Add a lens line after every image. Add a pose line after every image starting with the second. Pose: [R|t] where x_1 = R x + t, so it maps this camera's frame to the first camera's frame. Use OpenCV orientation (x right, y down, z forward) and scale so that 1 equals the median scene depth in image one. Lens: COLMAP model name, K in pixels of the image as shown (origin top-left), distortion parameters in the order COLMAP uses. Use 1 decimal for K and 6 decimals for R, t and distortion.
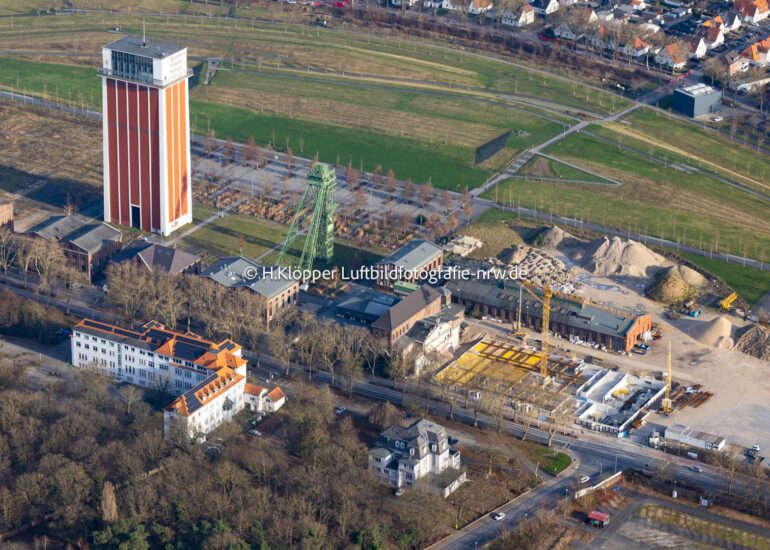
lens RADIAL K [[2486.9, 0, 385.0], [0, 2486.9, 275.0], [0, 0, 1]] dist [-0.204245, -0.194310]
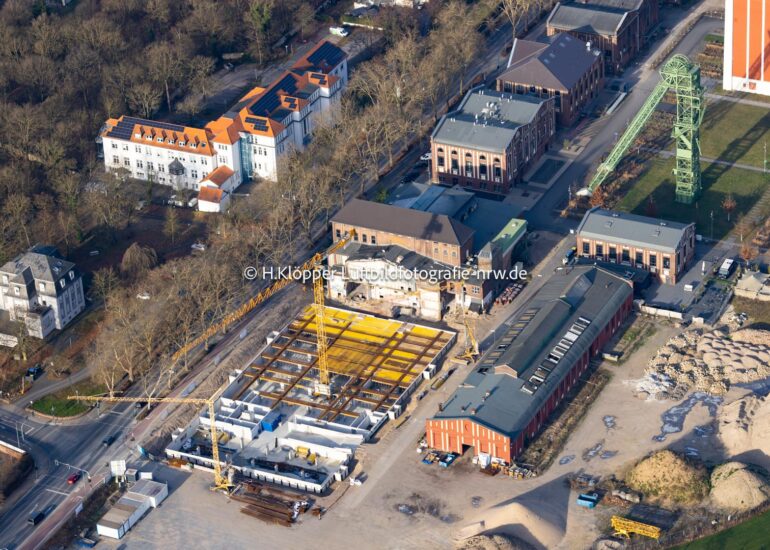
lens RADIAL K [[2785.0, 0, 461.8], [0, 2785.0, 300.6], [0, 0, 1]] dist [-0.214132, 0.880633]
pose [[0.101760, 0.485125, -0.868504, 0.700261], [-0.370750, 0.828635, 0.419415, -0.303109], [0.923141, 0.279318, 0.264182, 0.804581]]
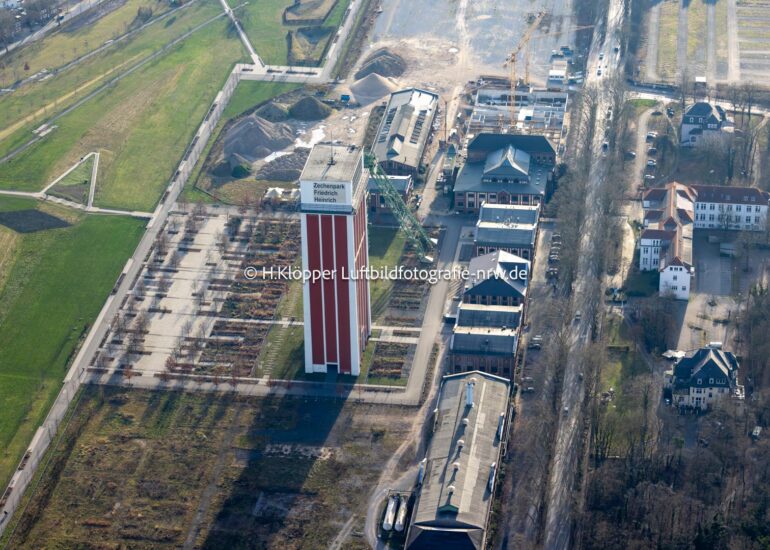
lens RADIAL K [[2076.3, 0, 385.0], [0, 2076.3, 275.0], [0, 0, 1]] dist [-0.085193, -0.136932]
pose [[-0.375928, -0.443251, 0.813760, -0.768088], [0.385742, 0.723615, 0.572349, -0.509337], [-0.842544, 0.529064, -0.101047, 1.165664]]
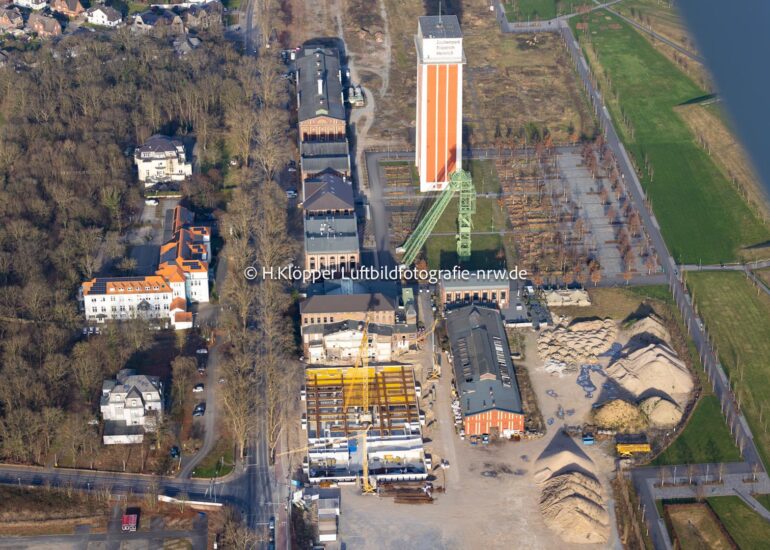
lens RADIAL K [[1763.6, 0, 385.0], [0, 1763.6, 275.0], [0, 0, 1]] dist [0.049561, 0.240498]
pose [[0.555143, 0.378161, -0.740818, 0.573233], [-0.325532, 0.918402, 0.224869, -0.173975], [0.765406, 0.116325, 0.632948, 0.521572]]
